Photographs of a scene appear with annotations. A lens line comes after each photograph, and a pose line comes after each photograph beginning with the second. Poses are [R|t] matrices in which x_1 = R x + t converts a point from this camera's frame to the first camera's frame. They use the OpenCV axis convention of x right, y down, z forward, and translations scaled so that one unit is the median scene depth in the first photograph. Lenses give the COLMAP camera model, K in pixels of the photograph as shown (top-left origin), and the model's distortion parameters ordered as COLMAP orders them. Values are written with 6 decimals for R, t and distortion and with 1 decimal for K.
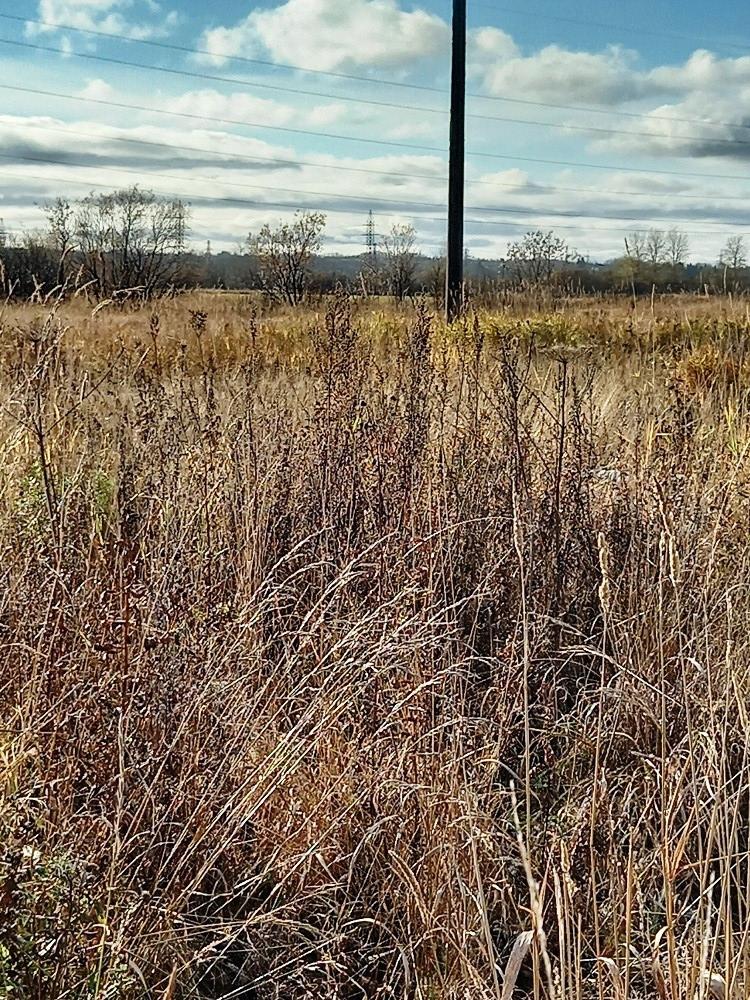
lens RADIAL K [[715.9, 0, 375.0], [0, 715.9, 500.0], [0, 0, 1]] dist [0.005929, 0.003894]
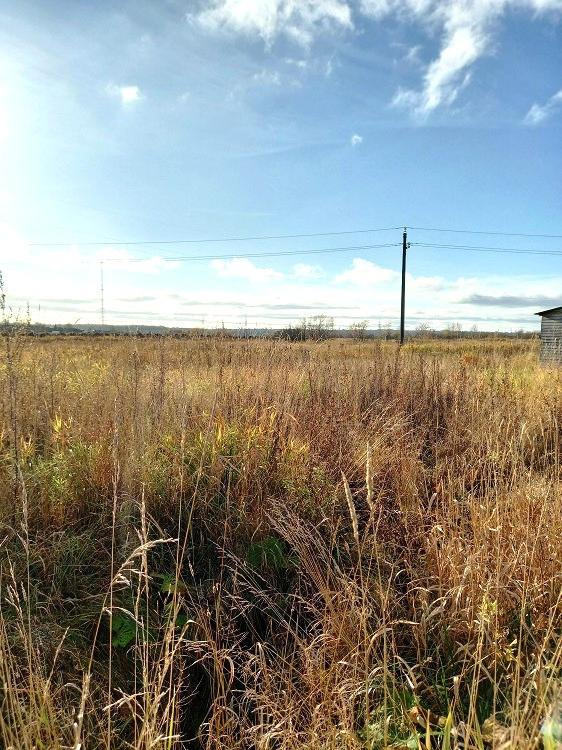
lens RADIAL K [[536.9, 0, 281.0], [0, 536.9, 375.0], [0, 0, 1]] dist [0.005929, 0.003894]
pose [[0.999604, -0.009027, 0.026654, -0.626263], [0.014793, 0.974281, -0.224848, 0.546667], [-0.023939, 0.225153, 0.974029, -1.776090]]
